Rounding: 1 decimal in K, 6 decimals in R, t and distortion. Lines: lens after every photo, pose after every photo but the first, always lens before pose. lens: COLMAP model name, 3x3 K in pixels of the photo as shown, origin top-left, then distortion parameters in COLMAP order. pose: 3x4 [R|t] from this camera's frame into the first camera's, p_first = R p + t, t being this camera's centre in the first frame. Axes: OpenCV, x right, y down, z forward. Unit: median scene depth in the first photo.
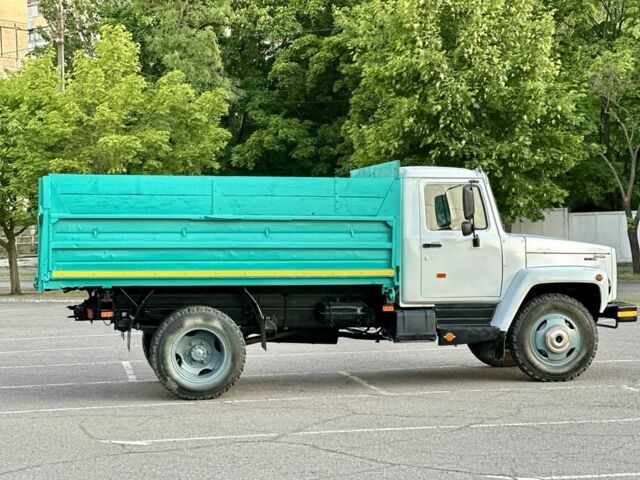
lens RADIAL K [[1408.6, 0, 319.0], [0, 1408.6, 229.4], [0, 0, 1]] dist [-0.061735, 4.438020]
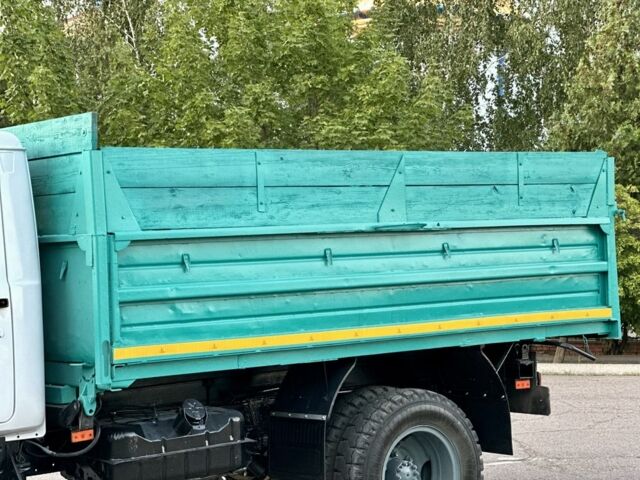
lens RADIAL K [[1408.6, 0, 319.0], [0, 1408.6, 229.4], [0, 0, 1]] dist [-0.061735, 4.438020]
pose [[-0.882642, 0.030219, -0.469074, 0.171607], [0.039750, 0.999155, -0.010428, -0.003360], [0.468363, -0.027850, -0.883097, 1.538914]]
